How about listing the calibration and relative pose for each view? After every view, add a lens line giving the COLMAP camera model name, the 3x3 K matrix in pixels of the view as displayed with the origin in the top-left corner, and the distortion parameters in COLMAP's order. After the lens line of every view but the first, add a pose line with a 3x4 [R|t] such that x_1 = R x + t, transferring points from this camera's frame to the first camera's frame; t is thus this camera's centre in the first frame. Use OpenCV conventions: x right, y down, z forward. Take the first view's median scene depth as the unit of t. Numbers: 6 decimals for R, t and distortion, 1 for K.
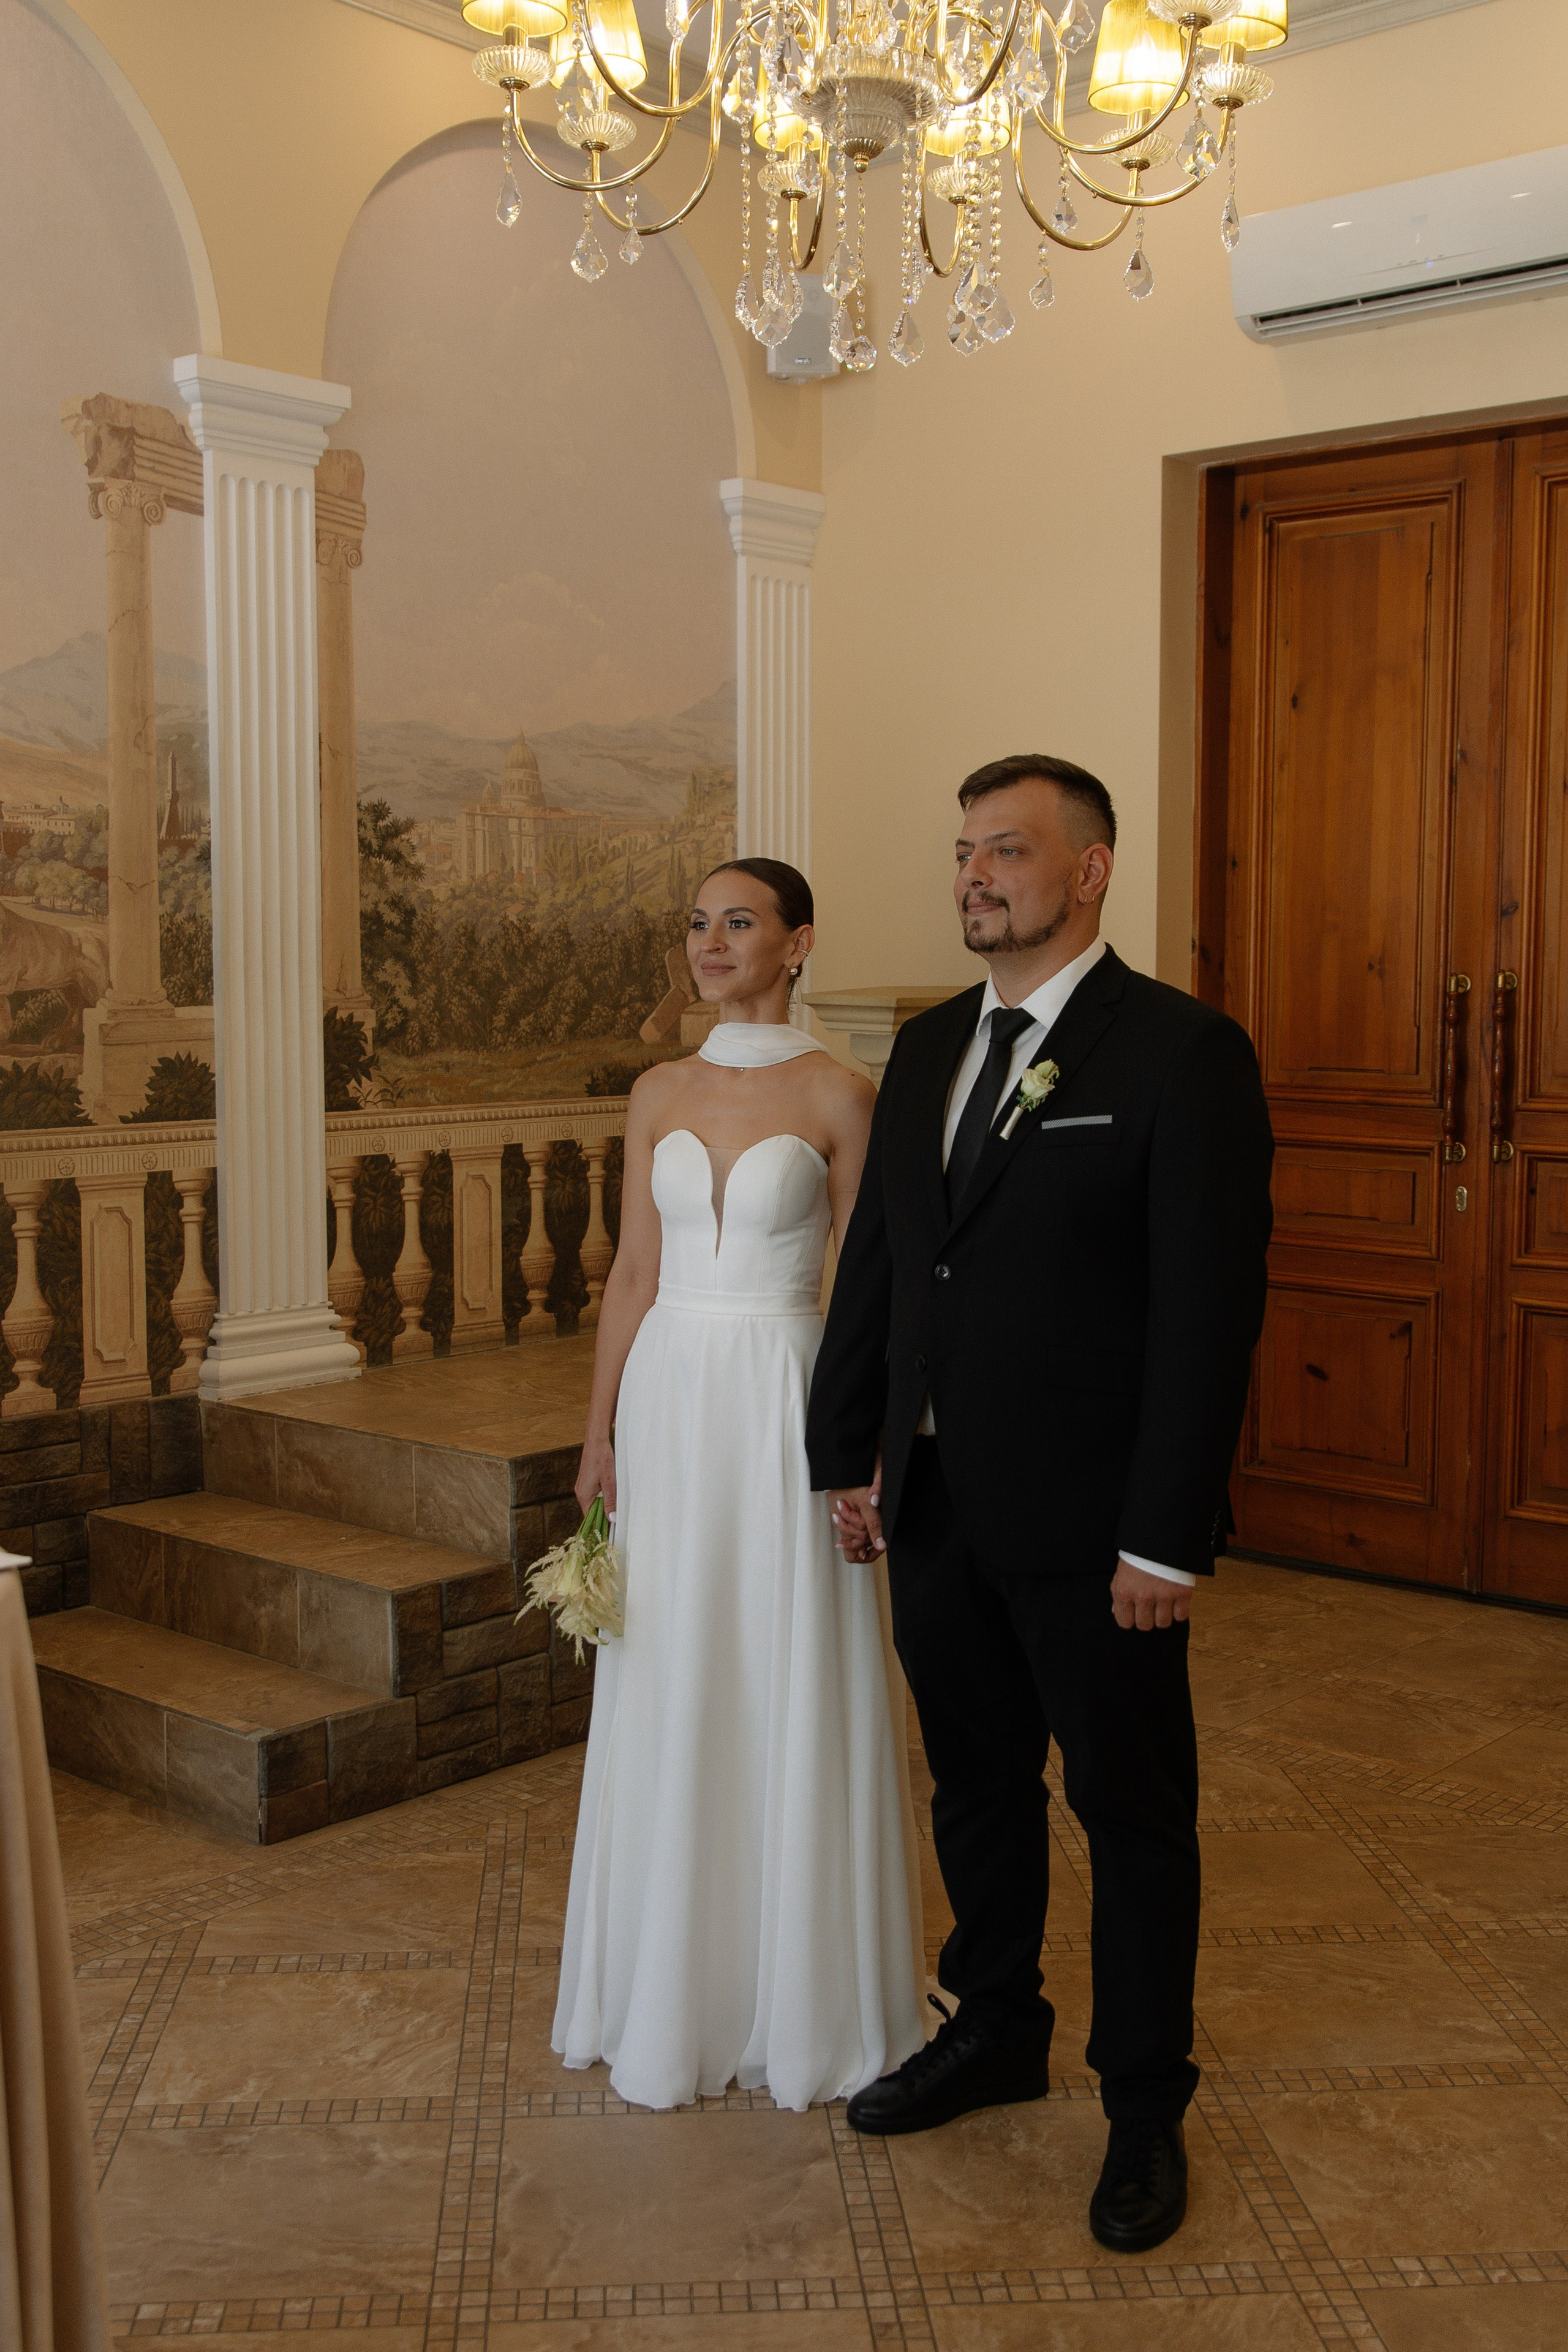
lens RADIAL K [[2432.4, 0, 784.0], [0, 2432.4, 1176.0], [0, 0, 1]] dist [-0.135894, 0.003888]
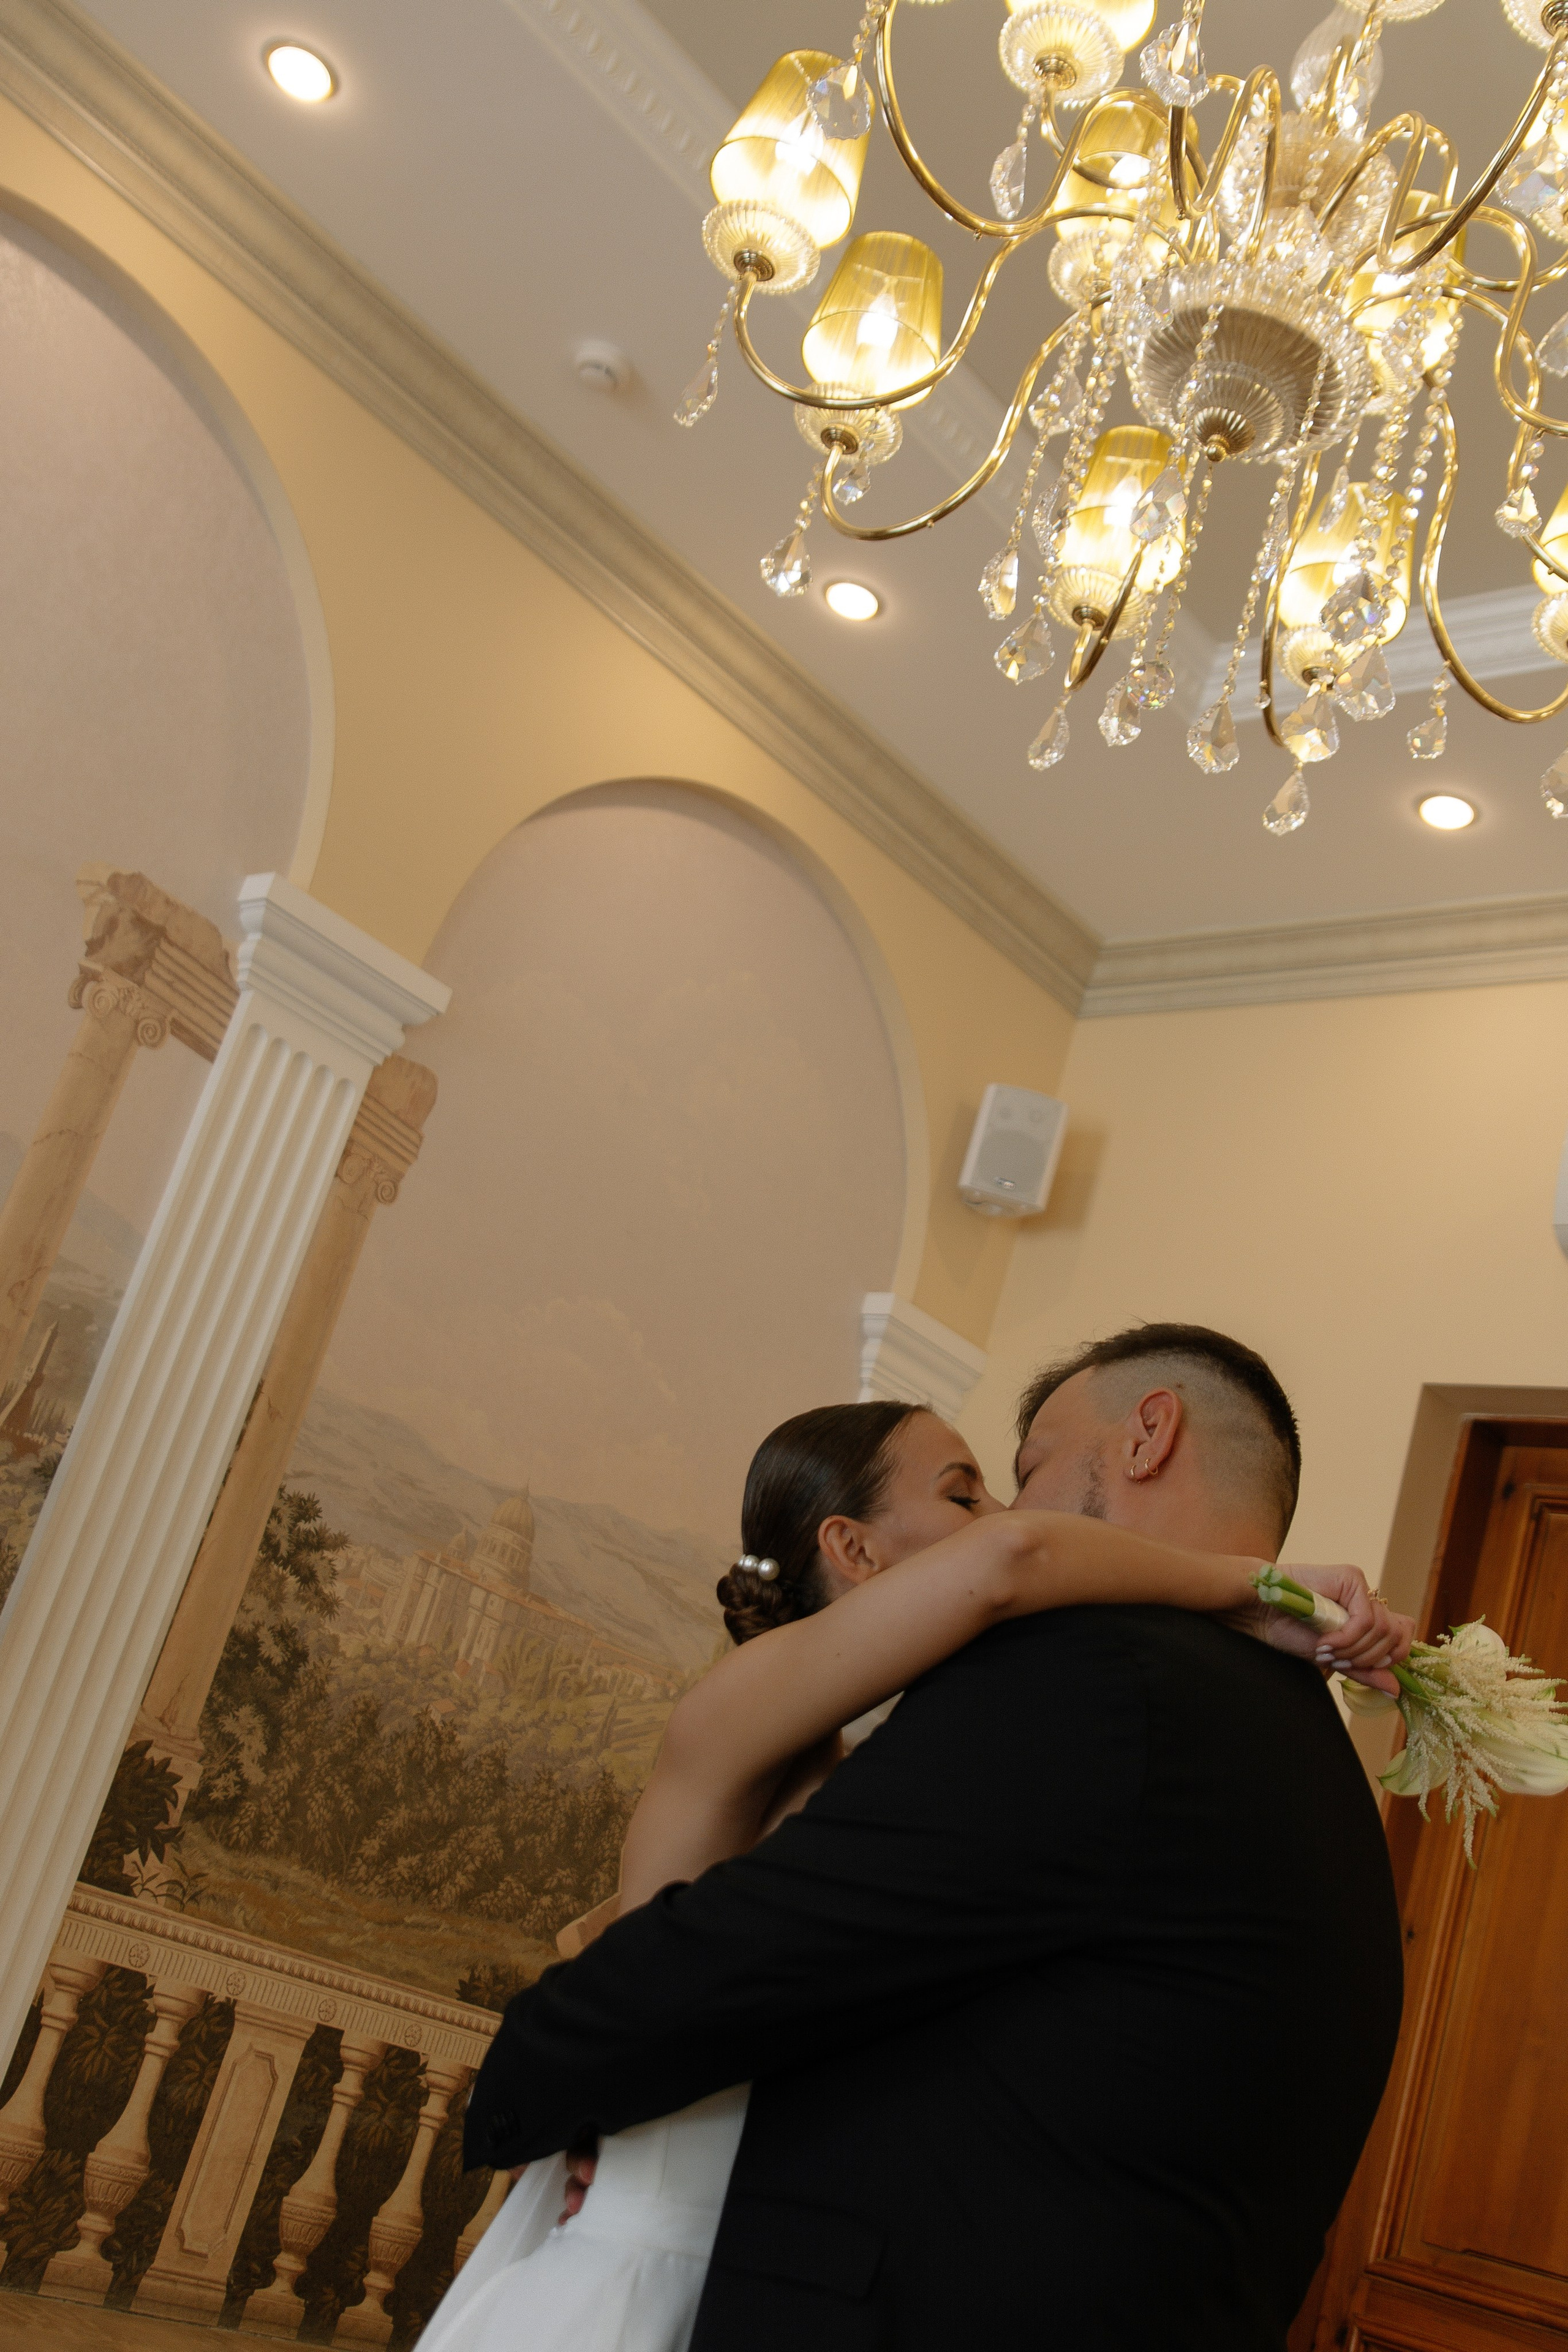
lens RADIAL K [[2610.6, 0, 841.2], [0, 2610.6, 1180.5], [0, 0, 1]] dist [-0.039205, 0.010598]
pose [[0.962781, 0.260248, -0.072964, 0.021490], [-0.266664, 0.870596, -0.413465, 0.045956], [-0.044082, 0.417533, 0.907592, 0.222506]]
